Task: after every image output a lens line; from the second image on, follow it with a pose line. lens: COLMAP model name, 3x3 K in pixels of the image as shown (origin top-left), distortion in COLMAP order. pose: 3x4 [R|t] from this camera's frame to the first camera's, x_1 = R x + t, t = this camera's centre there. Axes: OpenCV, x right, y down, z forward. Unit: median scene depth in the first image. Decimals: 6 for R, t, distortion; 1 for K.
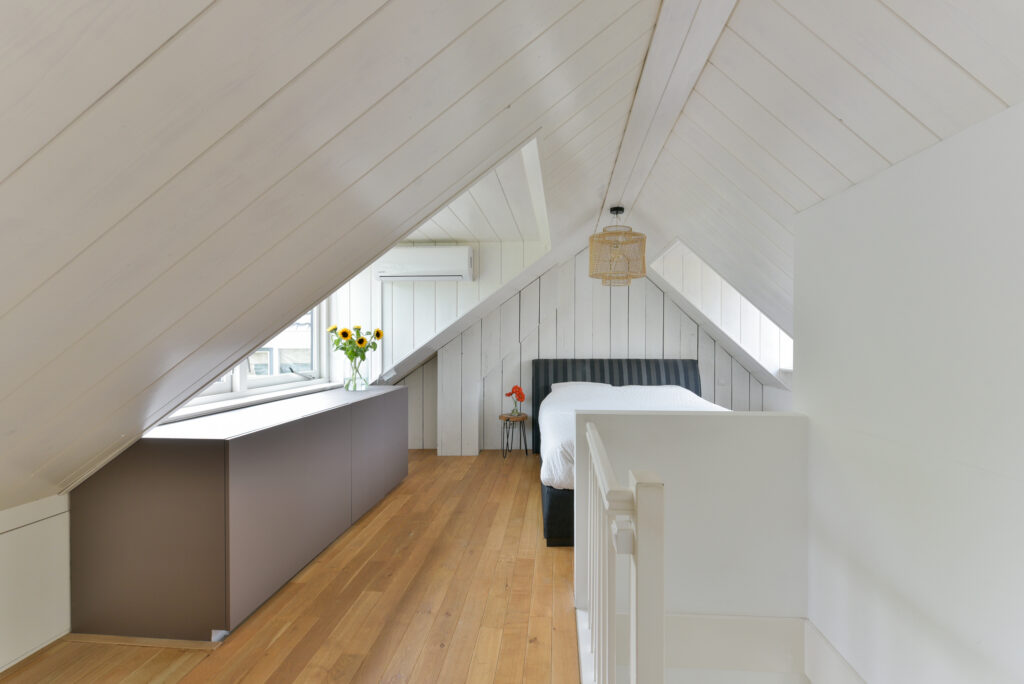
lens RADIAL K [[461.7, 0, 512.9], [0, 461.7, 346.9], [0, 0, 1]] dist [-0.001699, -0.000145]
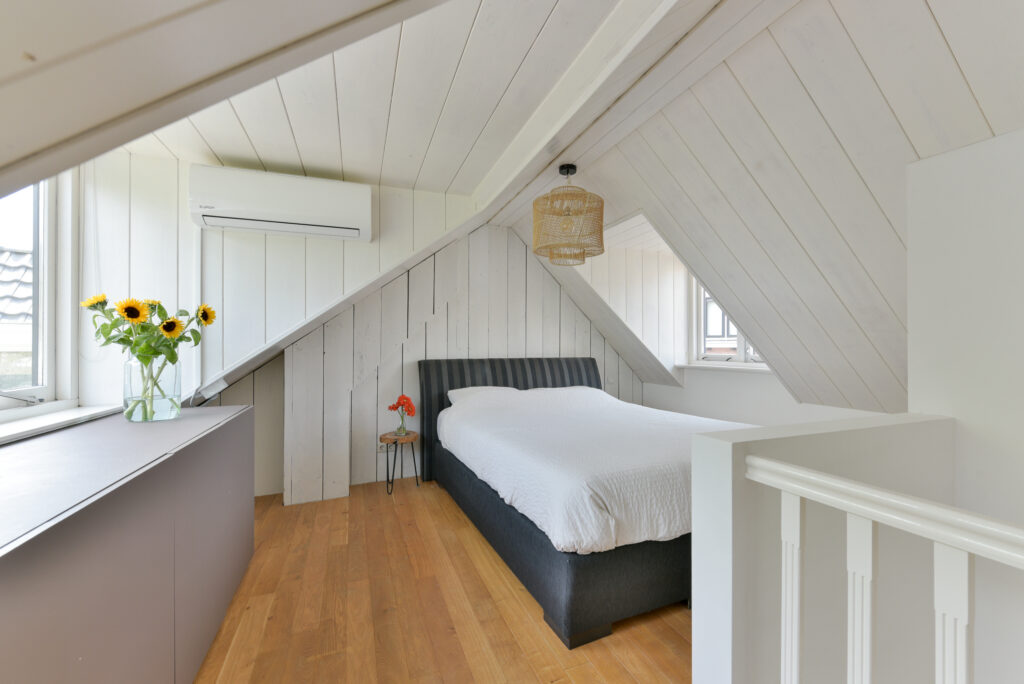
lens RADIAL K [[435.9, 0, 511.3], [0, 435.9, 346.8], [0, 0, 1]] dist [0.001304, 0.000015]
pose [[0.897168, -0.000989, 0.441689, -0.158970], [0.006640, 0.999915, -0.011248, 0.015363], [-0.441640, 0.013024, 0.897098, 0.303213]]
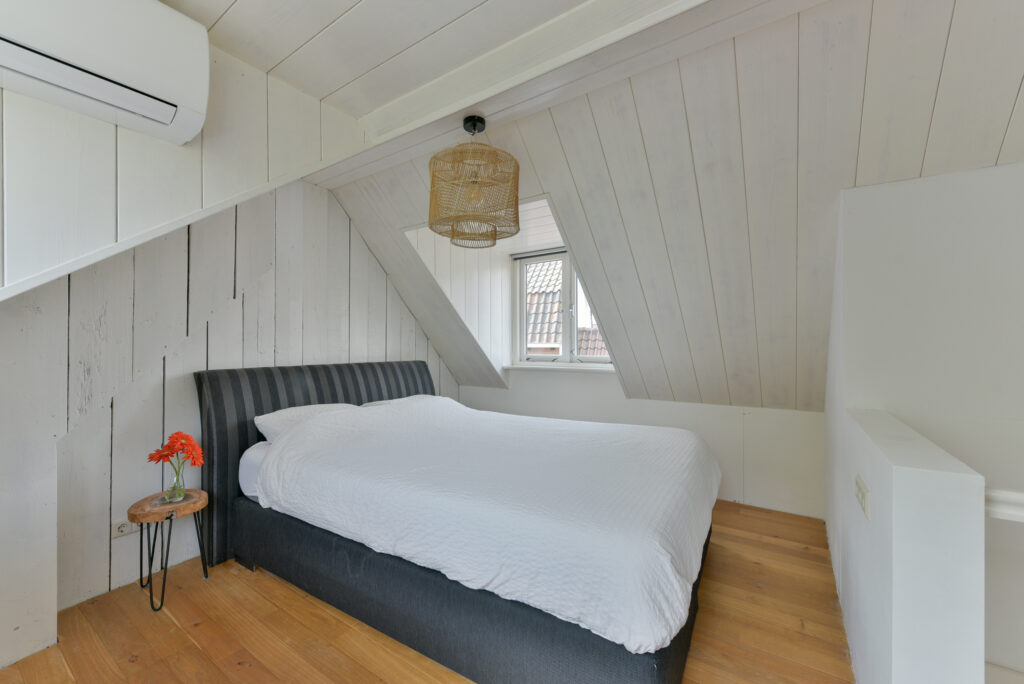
lens RADIAL K [[420.3, 0, 495.3], [0, 420.3, 345.4], [0, 0, 1]] dist [-0.000402, -0.000092]
pose [[0.489116, -0.000544, 0.872218, -0.210680], [0.012814, 0.999896, -0.006563, 0.007211], [-0.872125, 0.014387, 0.489072, 0.571154]]
